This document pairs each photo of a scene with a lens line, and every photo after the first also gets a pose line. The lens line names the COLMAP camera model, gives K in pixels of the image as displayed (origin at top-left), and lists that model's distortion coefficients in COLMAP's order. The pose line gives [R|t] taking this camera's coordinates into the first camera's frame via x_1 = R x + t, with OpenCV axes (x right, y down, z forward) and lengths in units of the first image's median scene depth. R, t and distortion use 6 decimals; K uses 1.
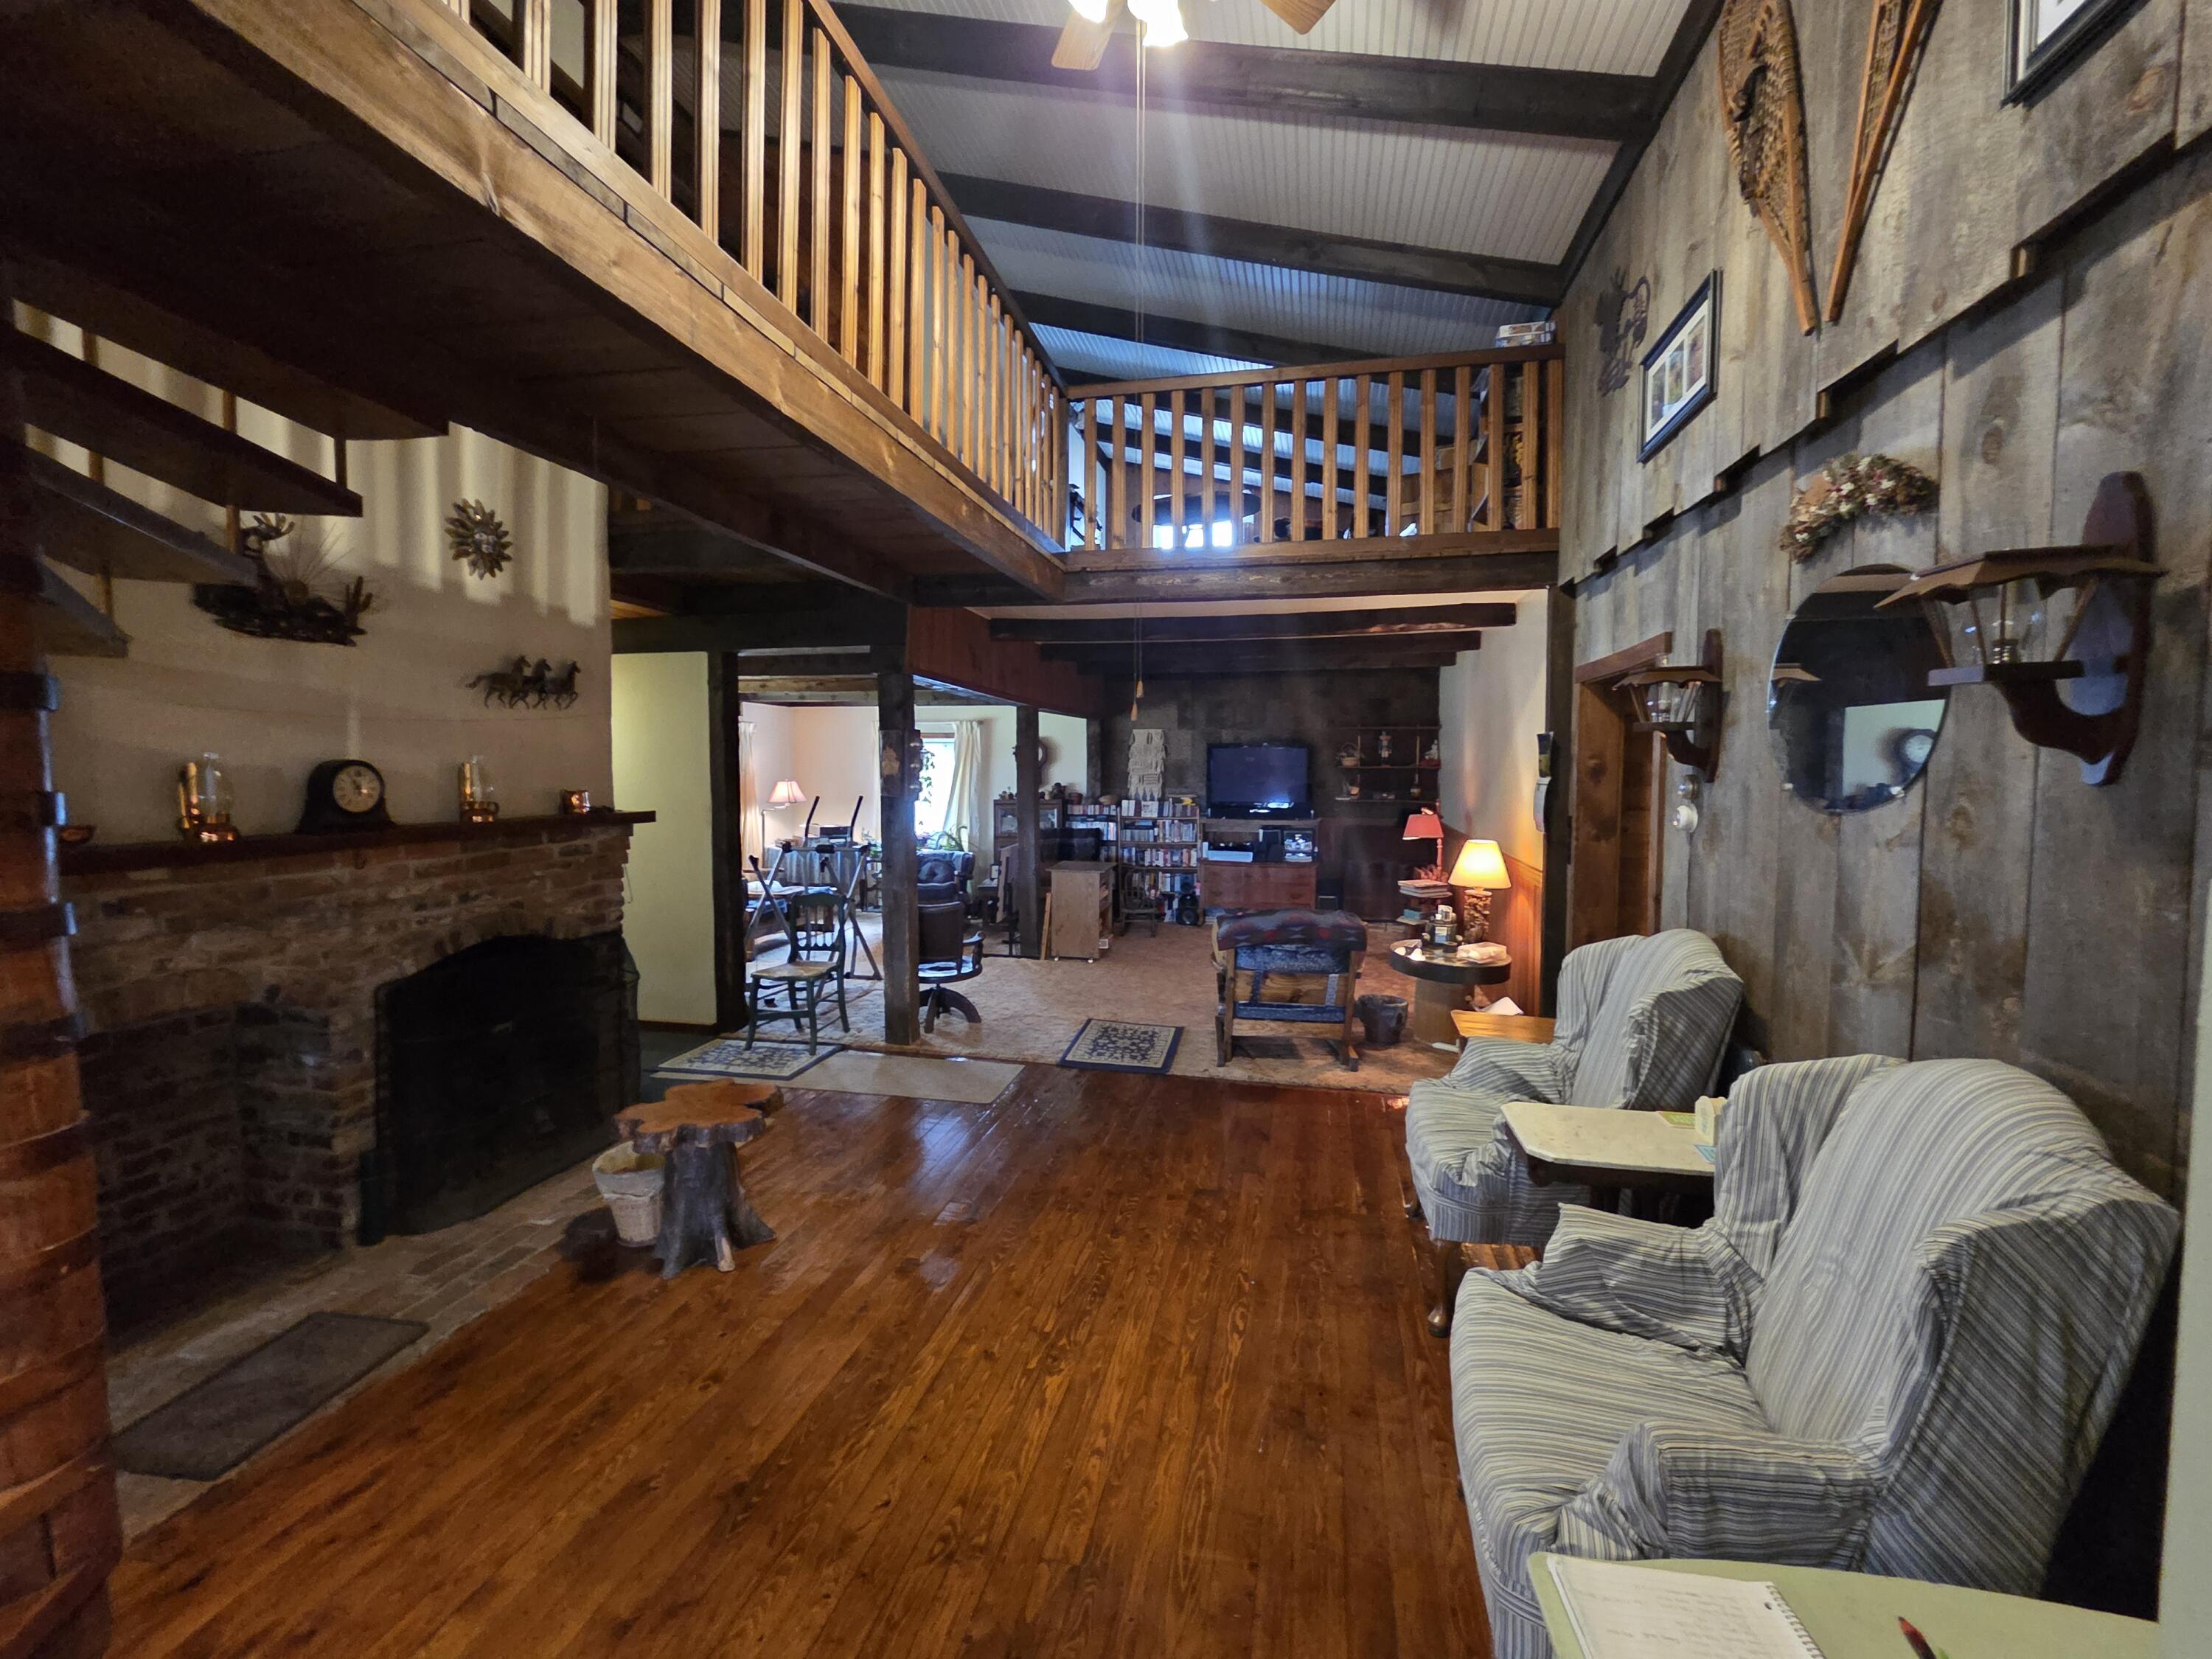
lens RADIAL K [[911.1, 0, 1102.2], [0, 911.1, 825.5], [0, 0, 1]] dist [0.002557, -0.002713]
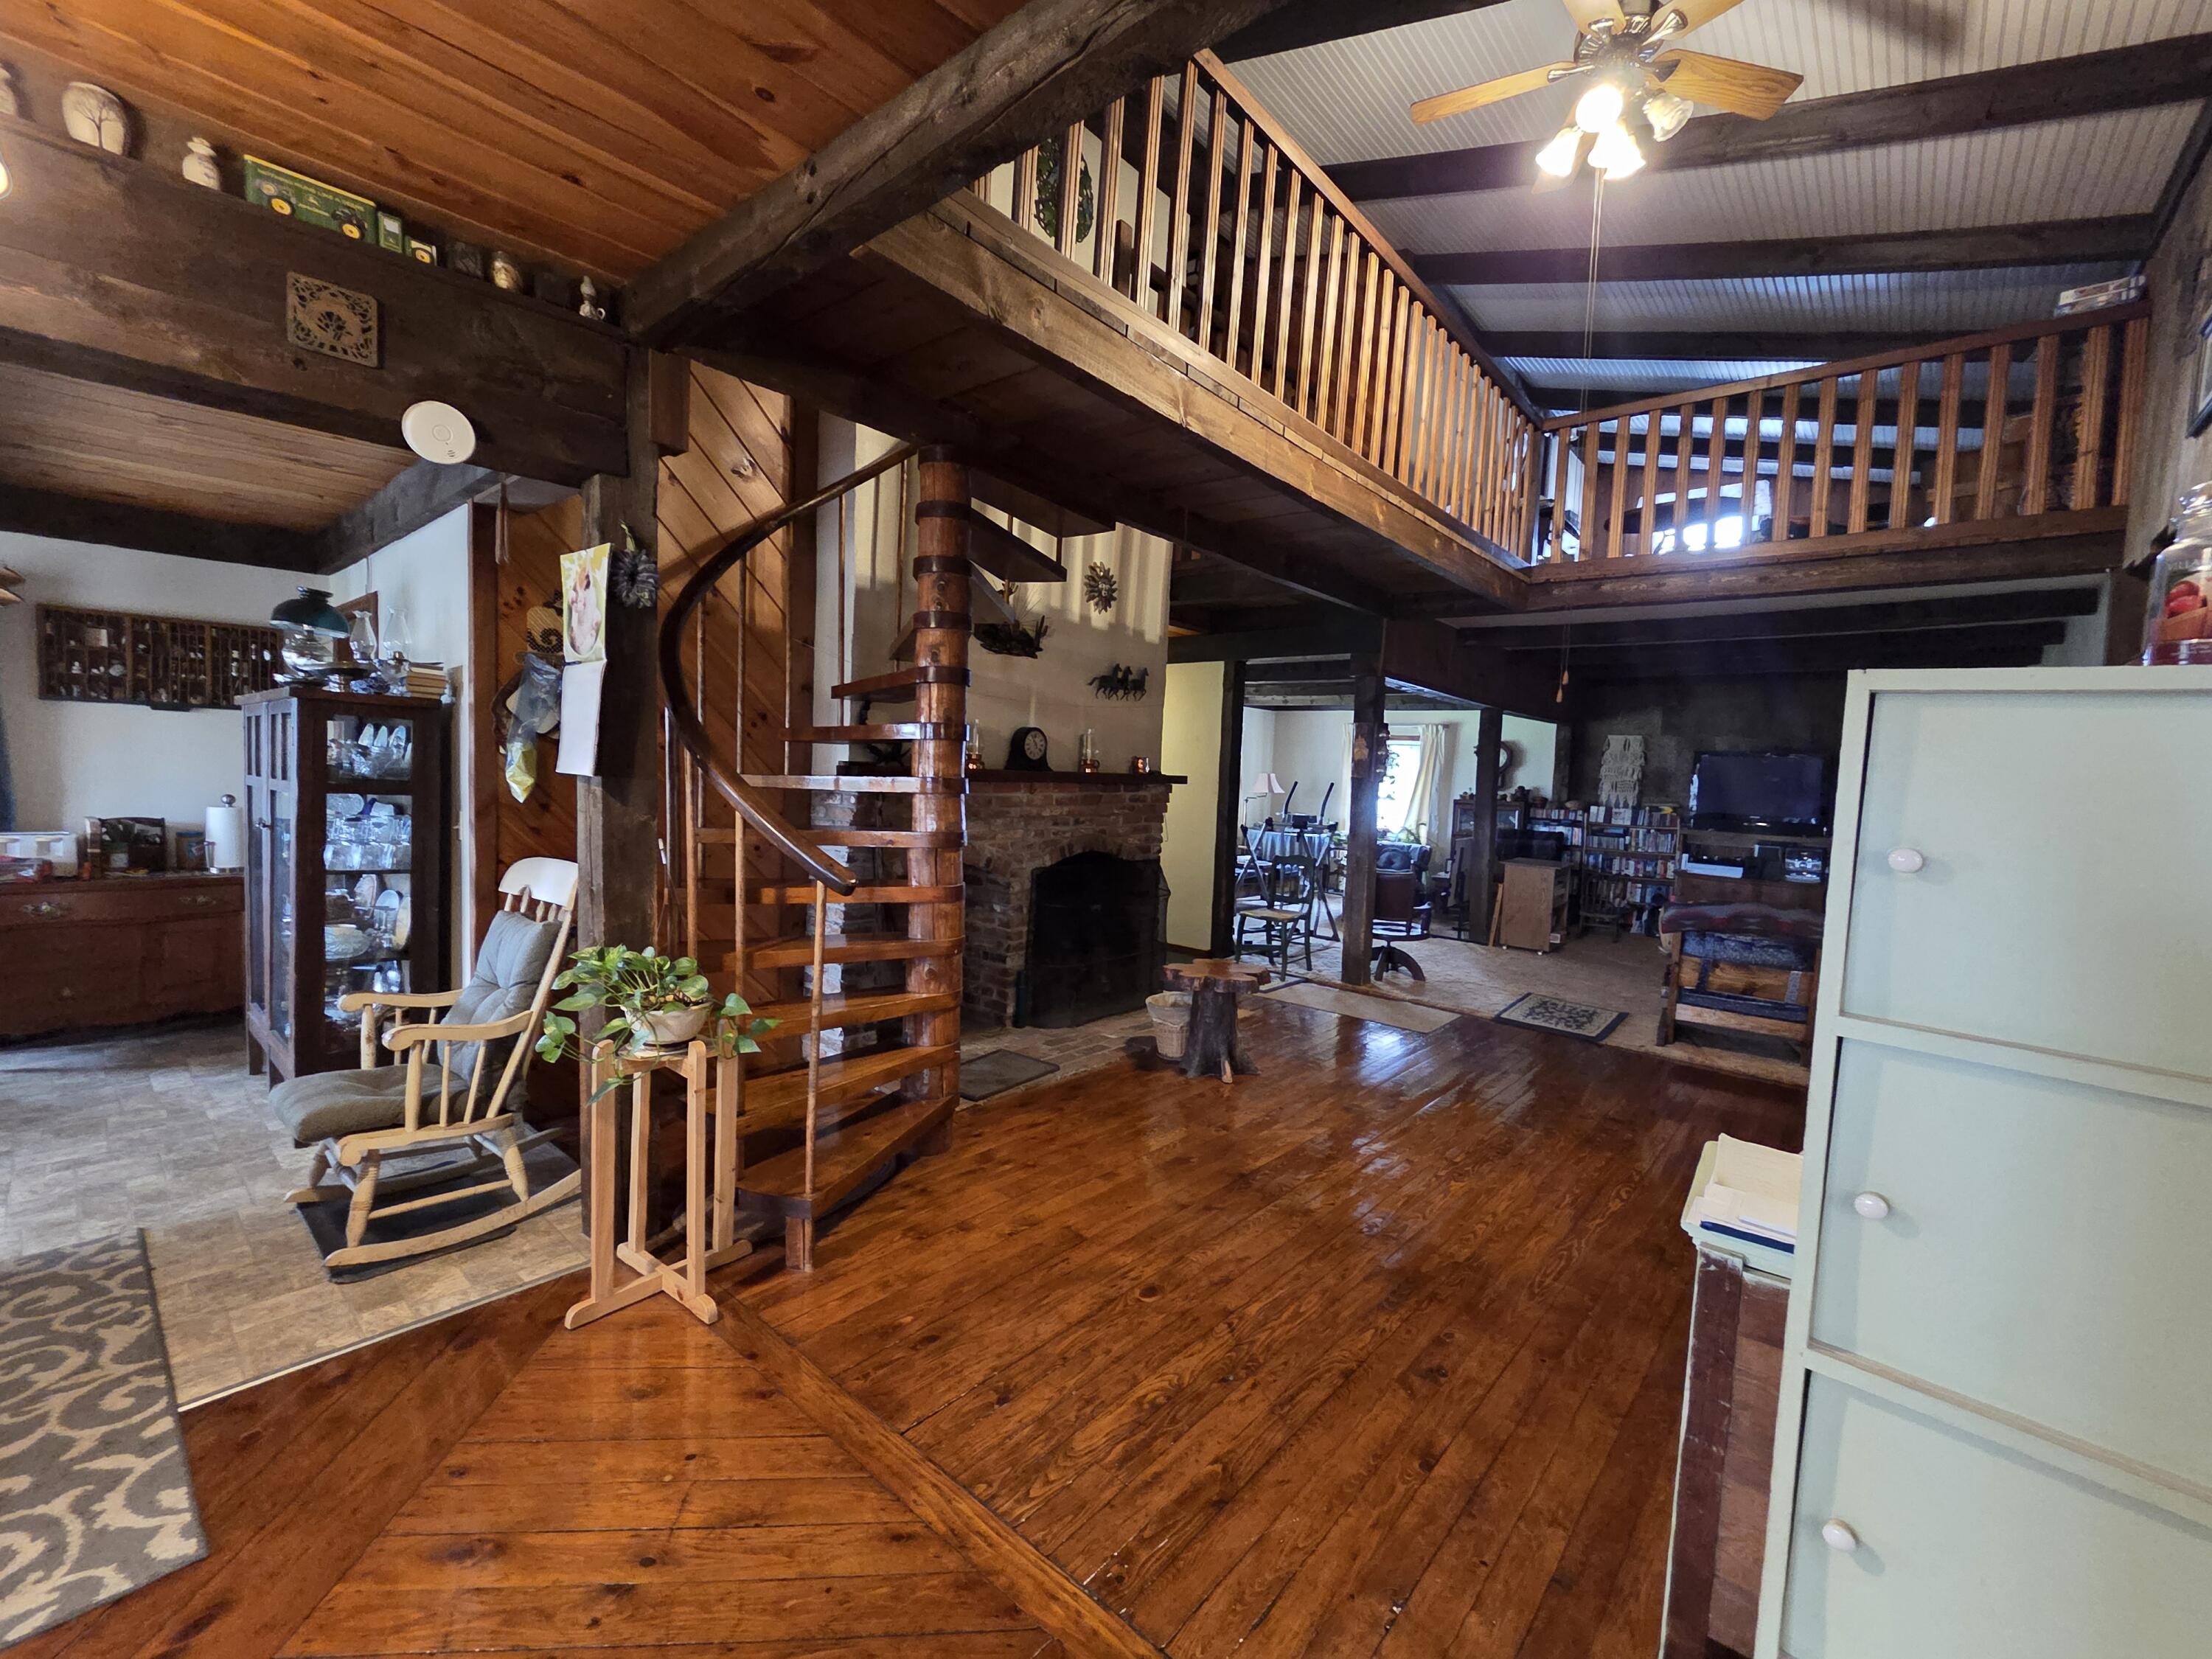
lens RADIAL K [[911.1, 0, 1120.0], [0, 911.1, 818.7], [0, 0, 1]] dist [0.002557, -0.002713]
pose [[0.886898, 0.060312, -0.458011, 0.061037], [-0.070167, 0.997525, -0.004516, 0.072111], [0.456605, 0.036143, 0.888935, -0.309528]]
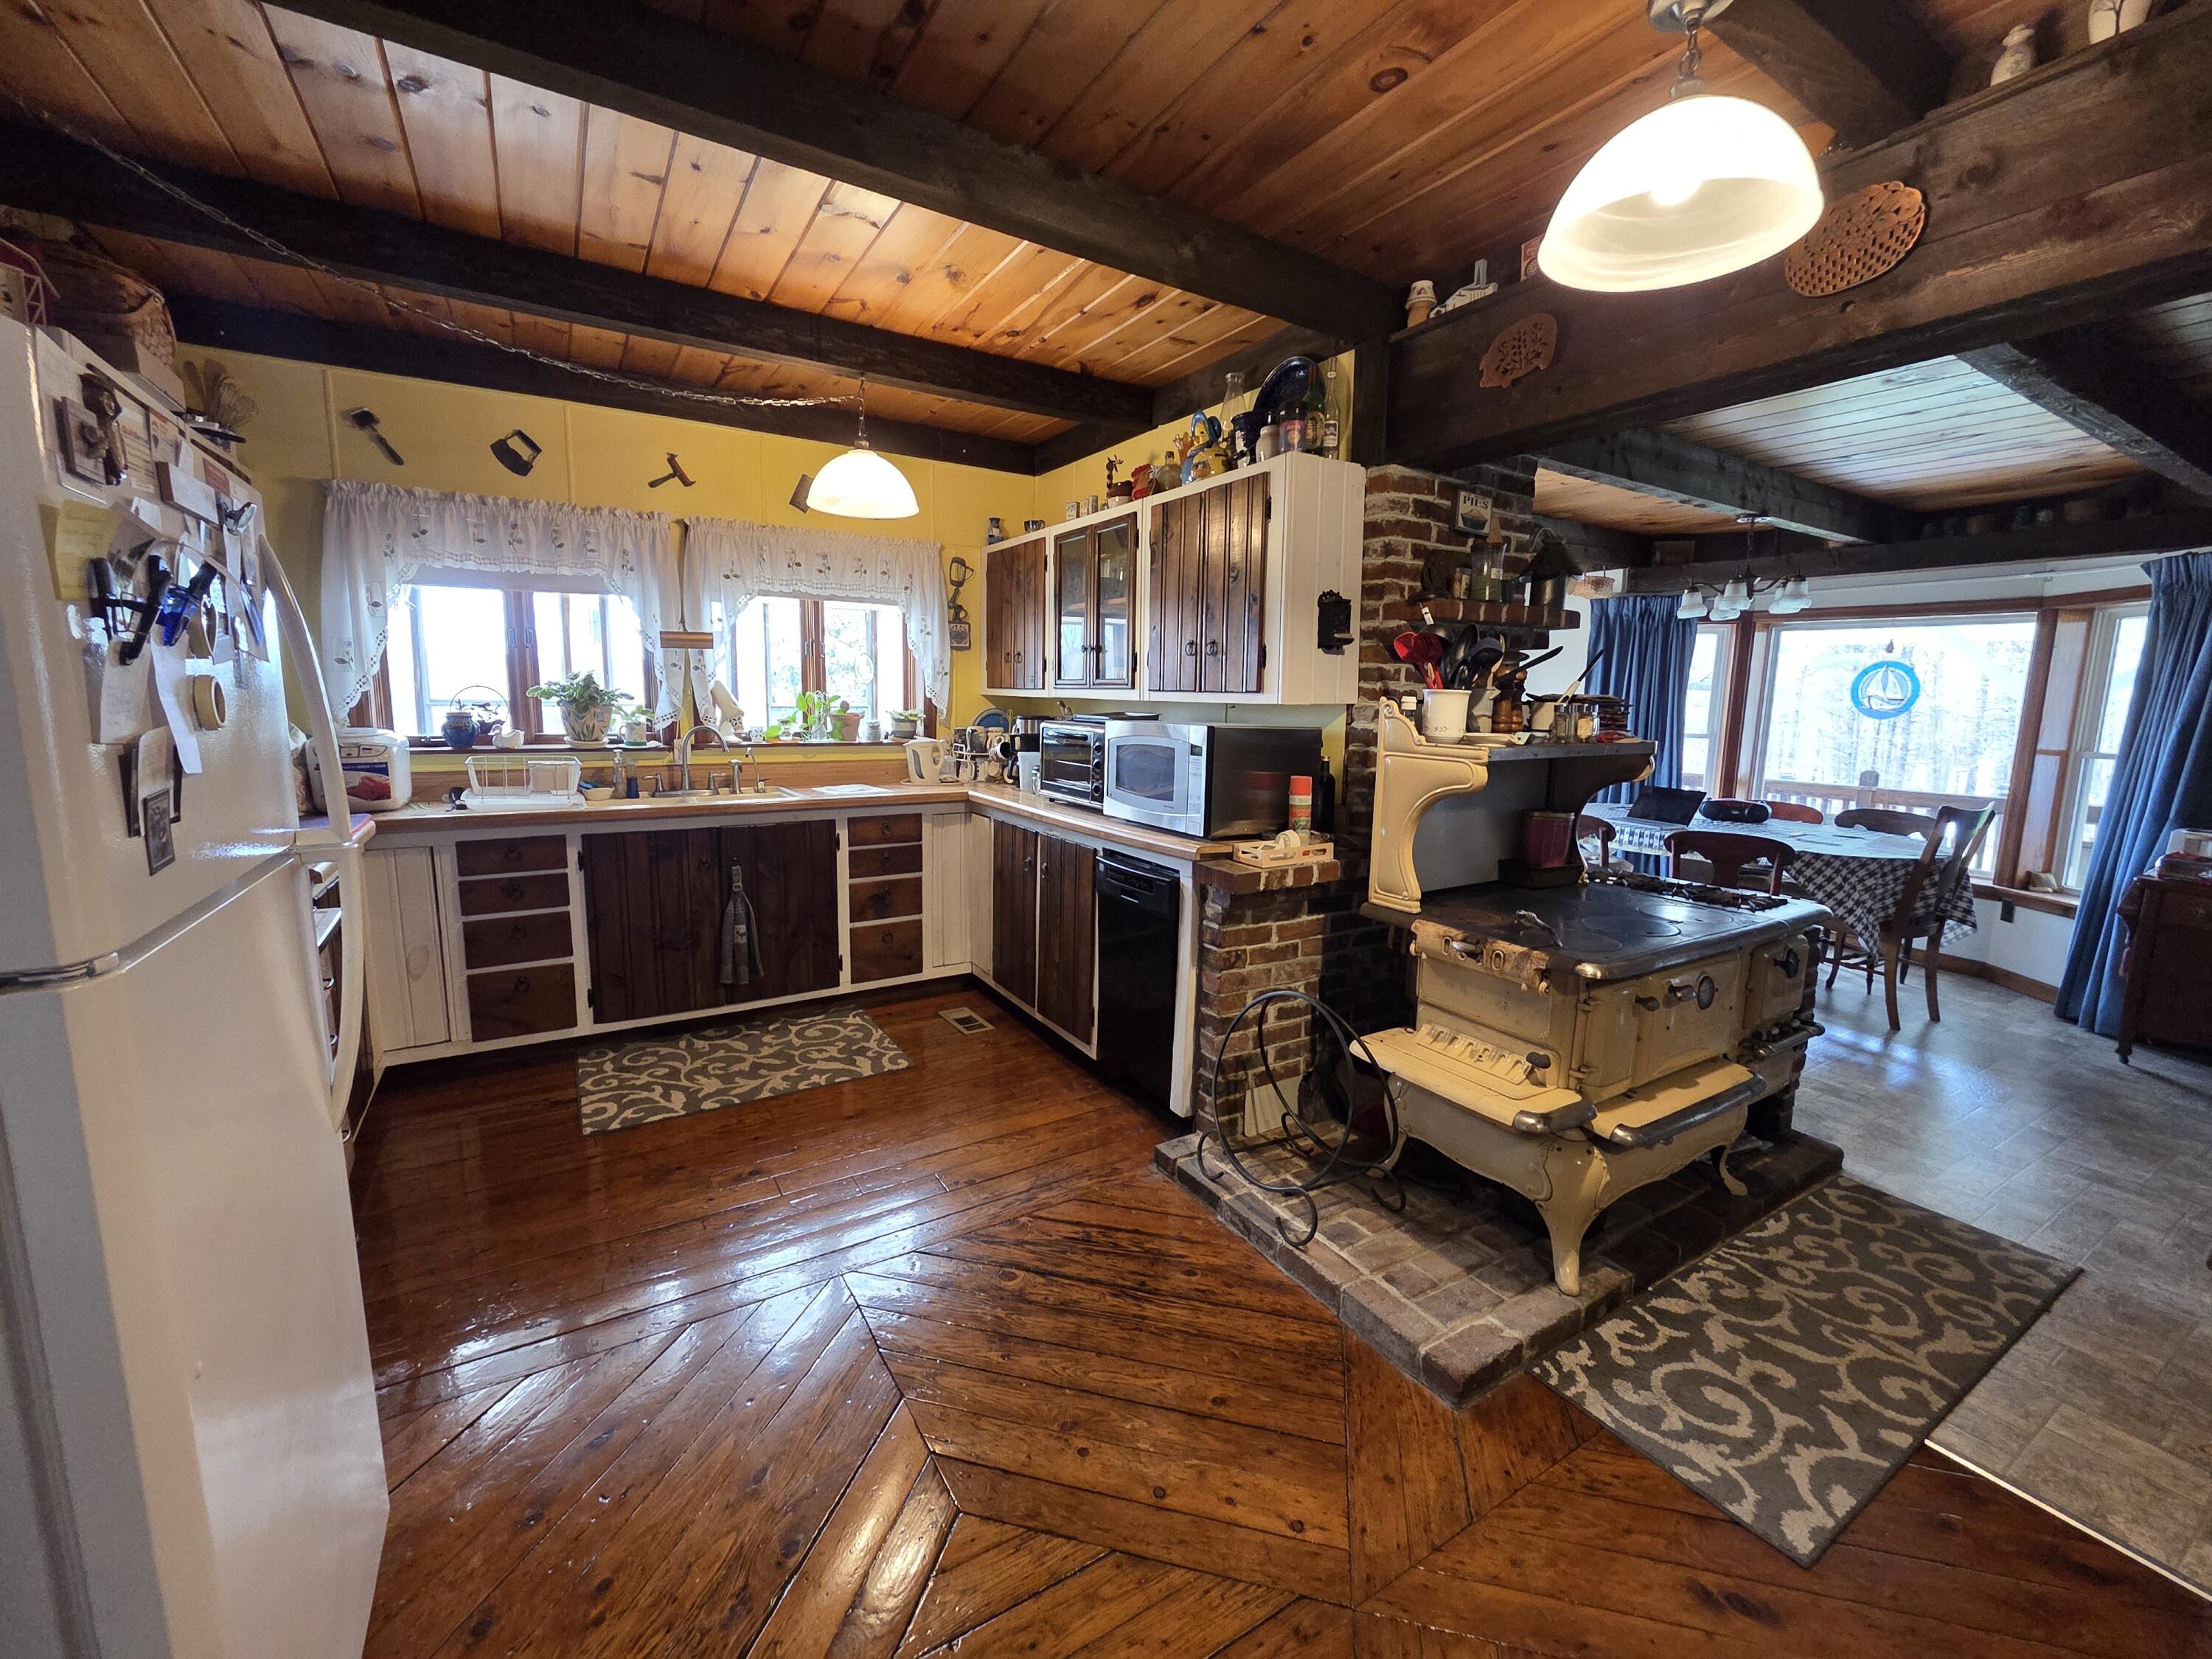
lens RADIAL K [[911.1, 0, 1106.0], [0, 911.1, 818.8], [0, 0, 1]] dist [0.002557, -0.002713]
pose [[-0.713340, 0.082704, -0.695921, -0.010828], [-0.067378, 0.980319, 0.185566, 0.057641], [0.697572, 0.179261, -0.693728, -0.104931]]
